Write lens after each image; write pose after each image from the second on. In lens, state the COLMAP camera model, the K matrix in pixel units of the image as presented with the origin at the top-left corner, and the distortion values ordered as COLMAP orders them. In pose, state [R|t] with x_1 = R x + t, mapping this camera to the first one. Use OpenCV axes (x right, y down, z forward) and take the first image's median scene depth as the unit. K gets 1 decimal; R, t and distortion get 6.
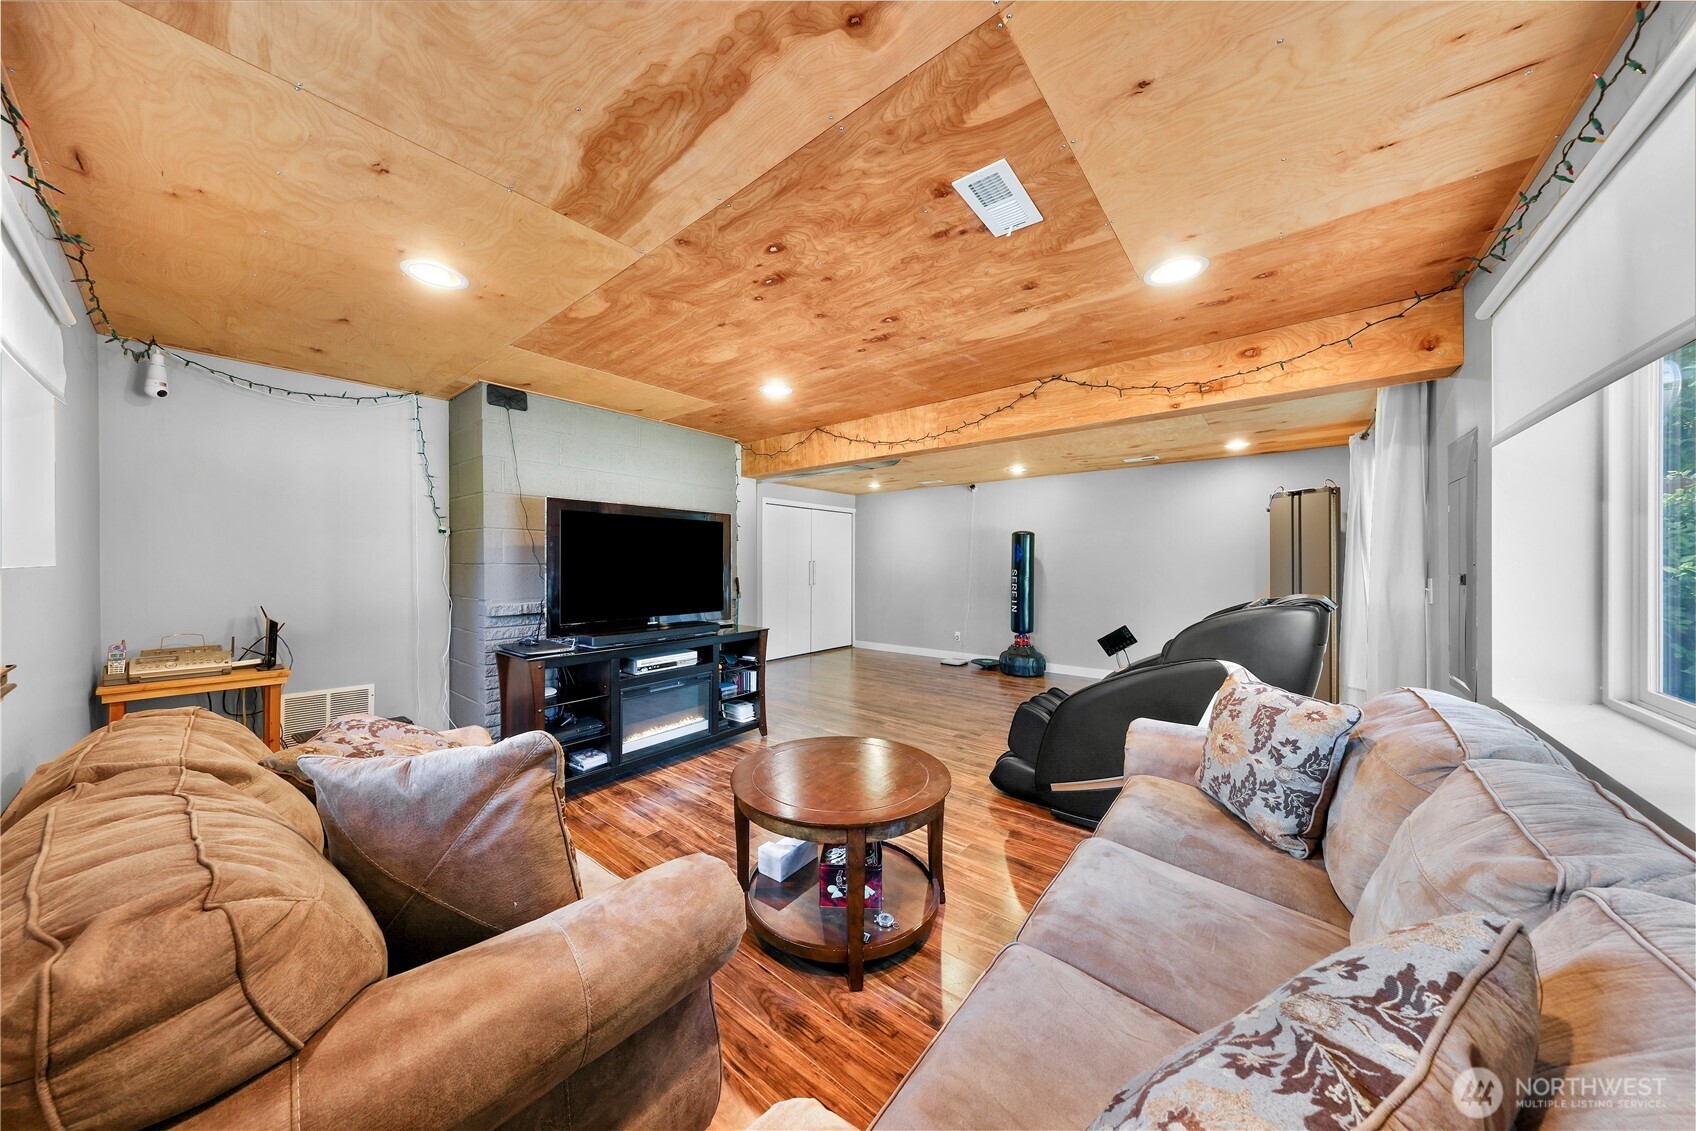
lens RADIAL K [[543.1, 0, 840.5], [0, 543.1, 562.3], [0, 0, 1]] dist [0.000630, 0.000019]
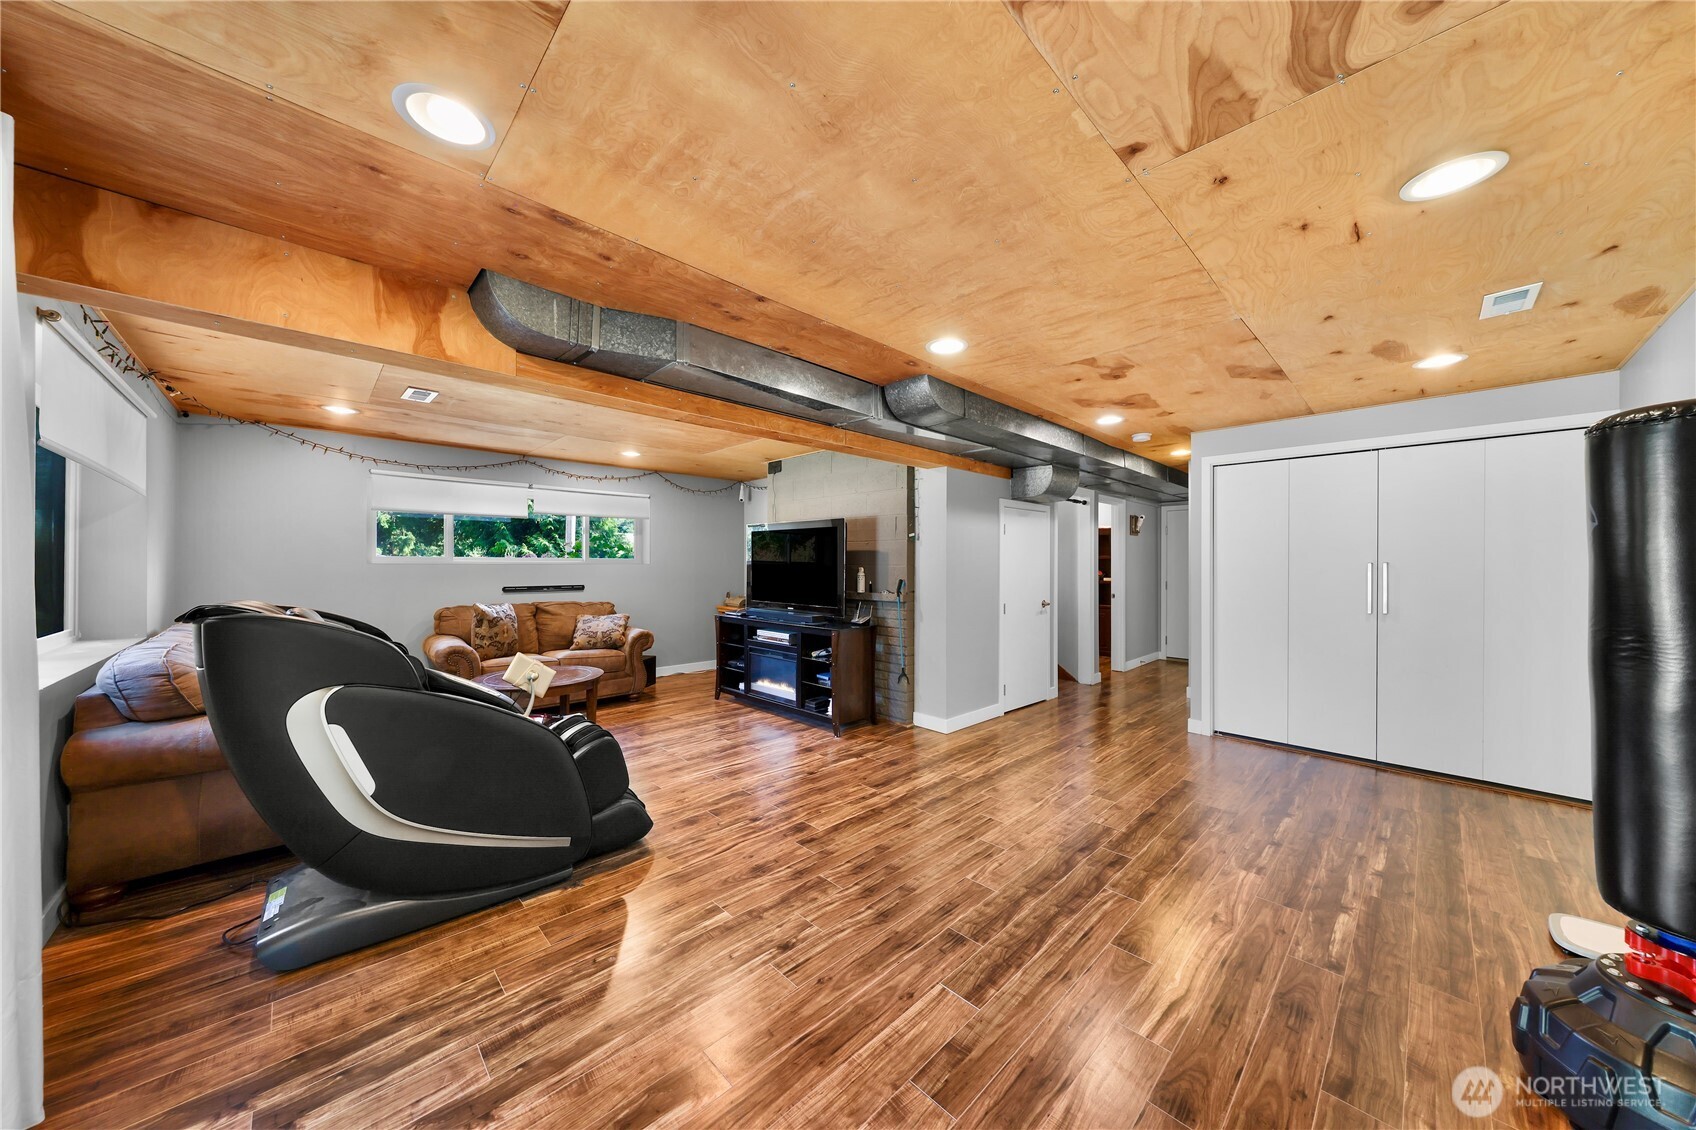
lens RADIAL K [[565.9, 0, 841.9], [0, 565.9, 563.7], [0, 0, 1]] dist [-0.001005, -0.000347]
pose [[-0.115639, -0.000116, -0.993291, 0.979083], [-0.006082, 0.999981, 0.000592, 0.000412], [0.993273, 0.006110, -0.115637, 1.232708]]
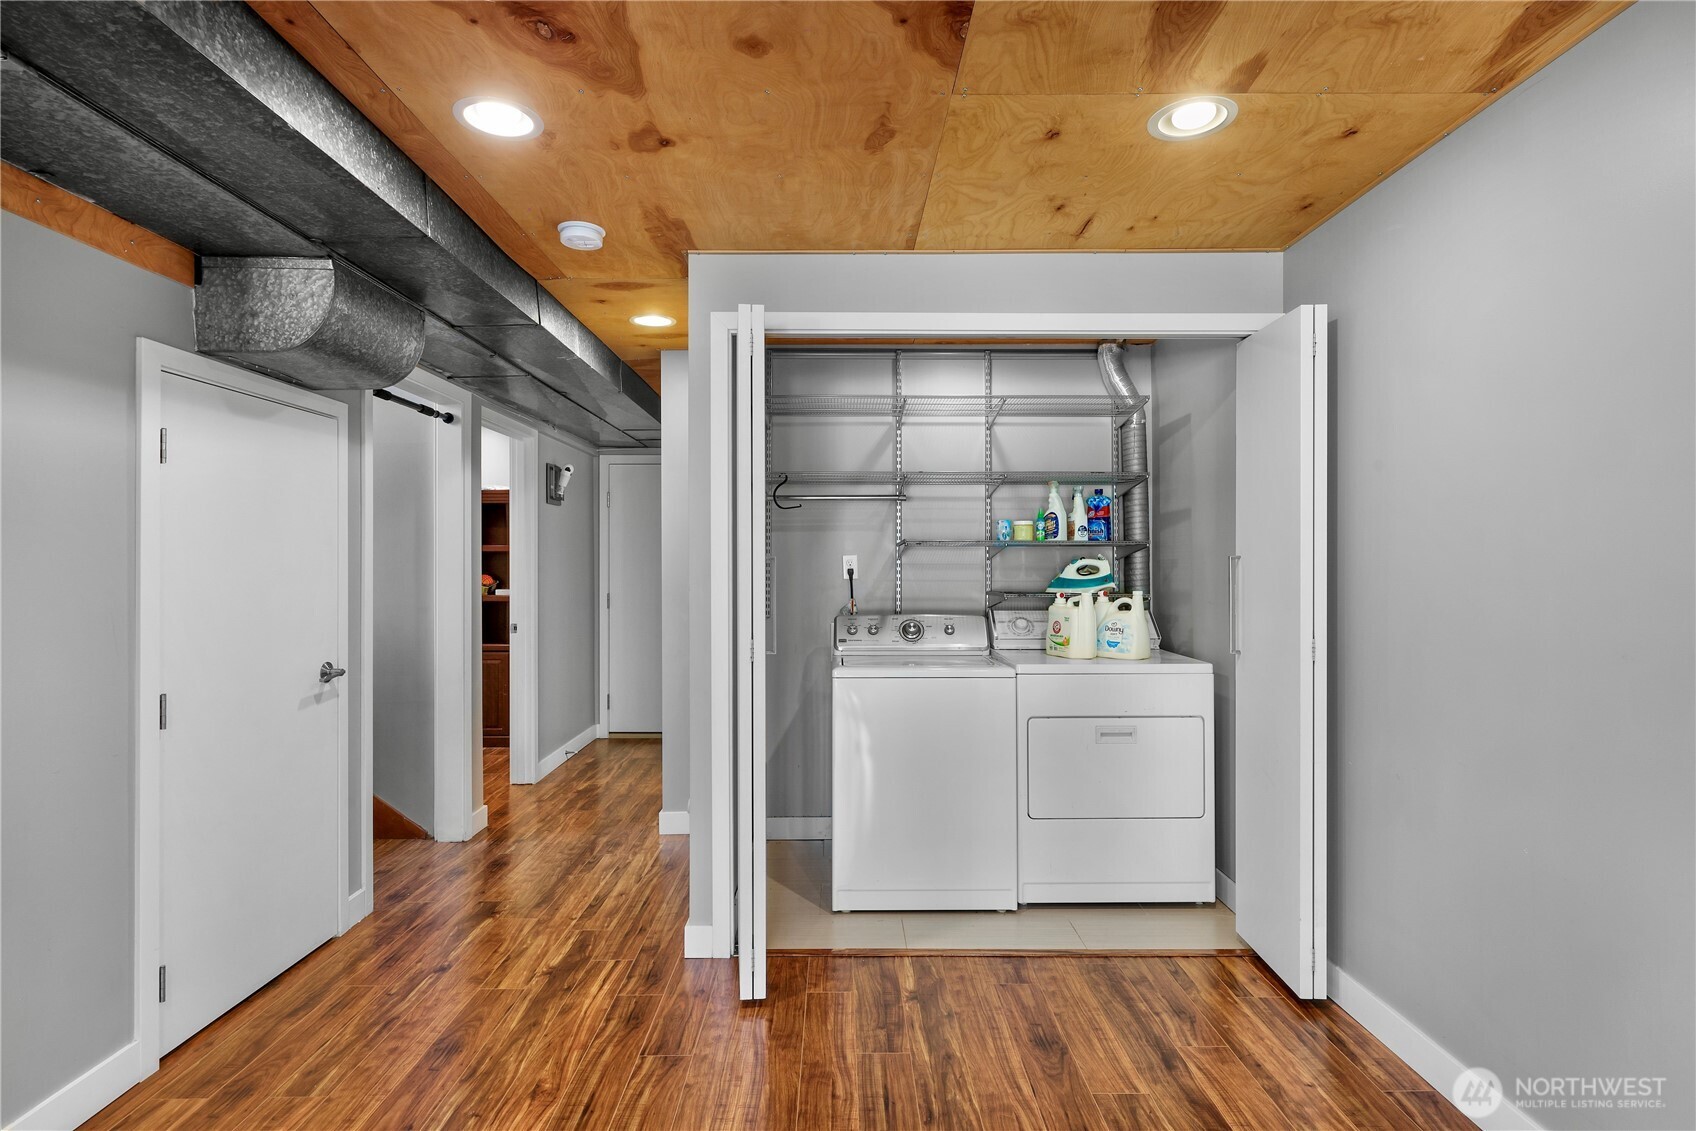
lens RADIAL K [[863.6, 0, 840.4], [0, 863.6, 559.1], [0, 0, 1]] dist [0.005296, 0.000463]
pose [[0.638900, -0.005374, -0.769271, 0.392382], [-0.000673, 0.999971, -0.007544, 0.002041], [0.769290, 0.005338, 0.638878, 1.434679]]
